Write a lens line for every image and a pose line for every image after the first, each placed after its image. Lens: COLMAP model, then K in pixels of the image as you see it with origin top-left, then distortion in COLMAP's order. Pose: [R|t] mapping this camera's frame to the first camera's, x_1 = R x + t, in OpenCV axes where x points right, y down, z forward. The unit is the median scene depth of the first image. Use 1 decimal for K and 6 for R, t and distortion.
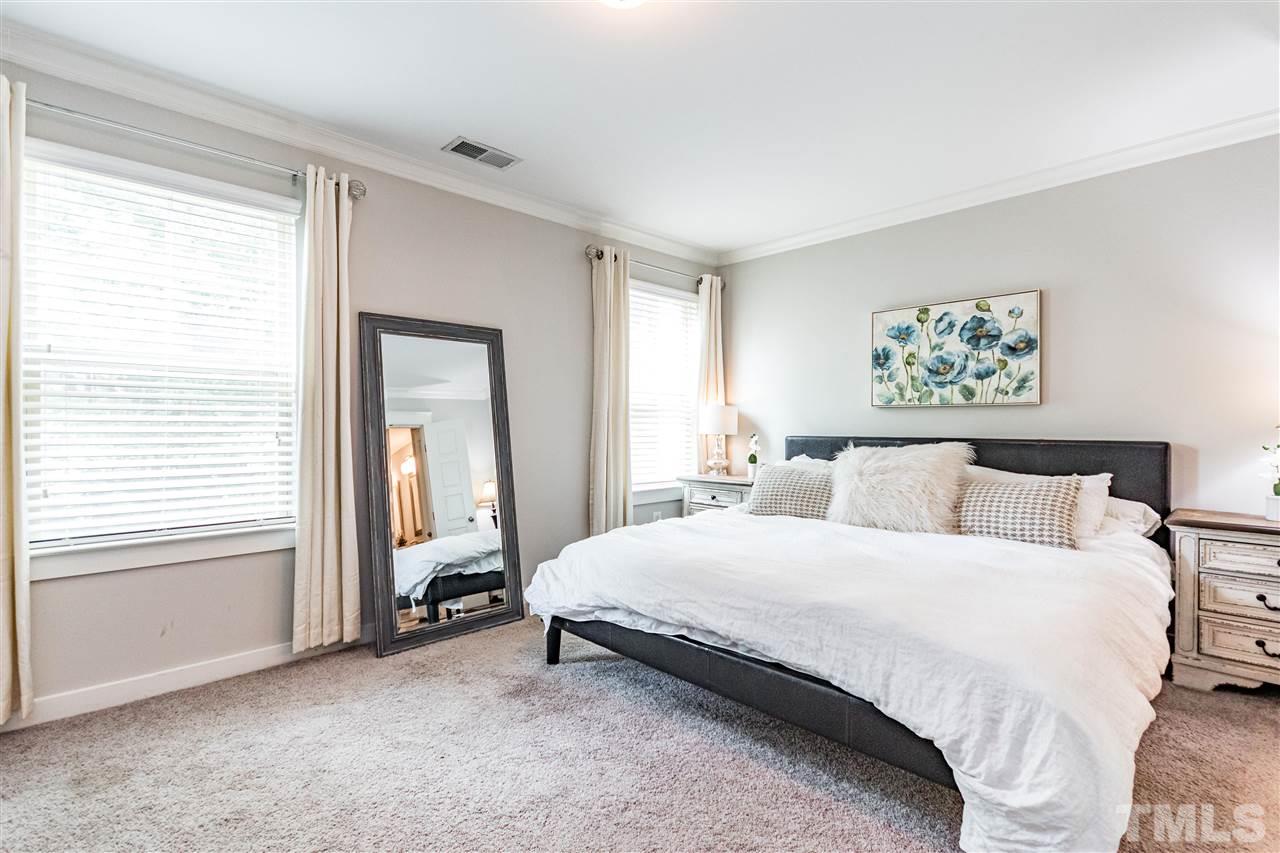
lens RADIAL K [[591.8, 0, 639.1], [0, 591.8, 424.1], [0, 0, 1]] dist [0.002559, 0.000051]
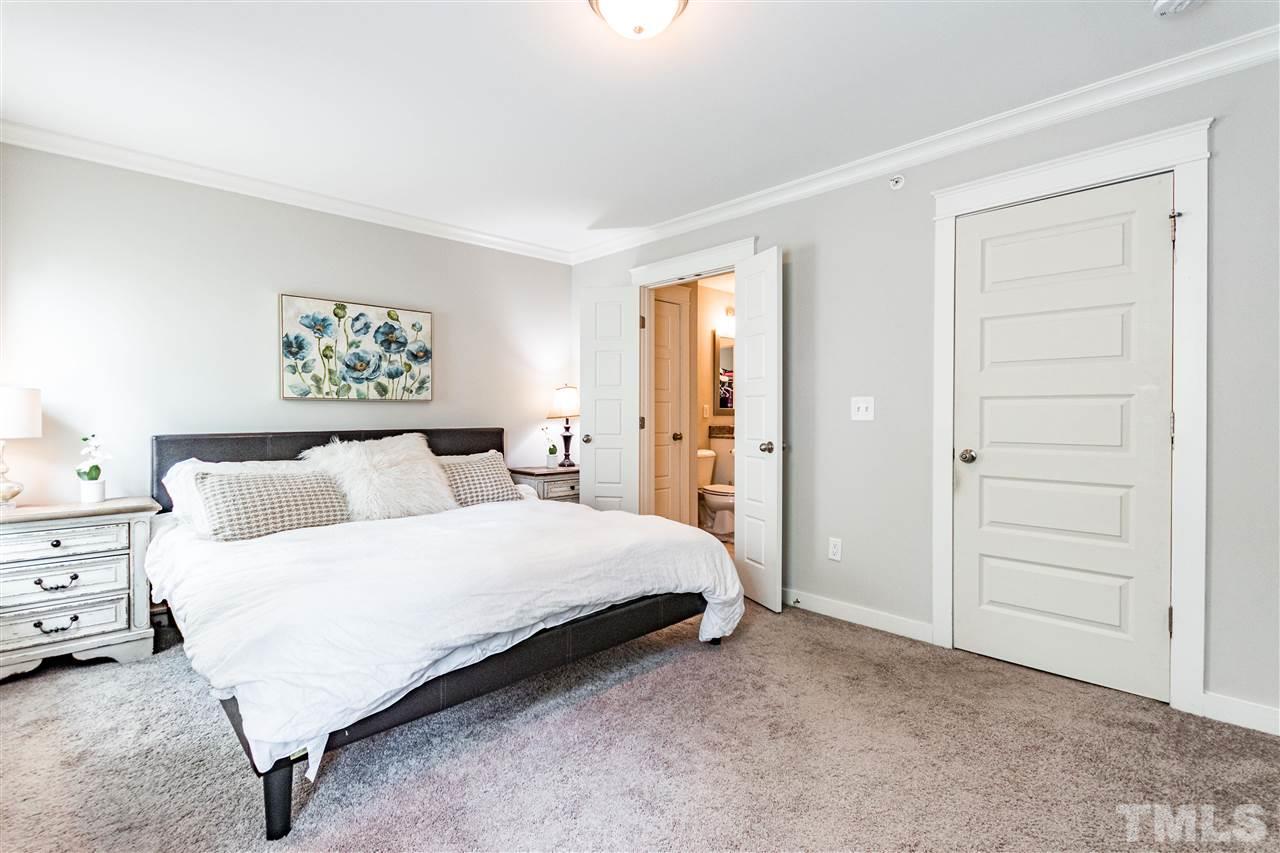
lens RADIAL K [[593.0, 0, 641.9], [0, 593.0, 415.6], [0, 0, 1]] dist [0.001792, 0.000109]
pose [[0.002763, -0.004531, 0.999986, -0.566166], [0.000725, 0.999989, 0.004529, -0.007784], [-0.999996, 0.000713, 0.002767, 0.498580]]
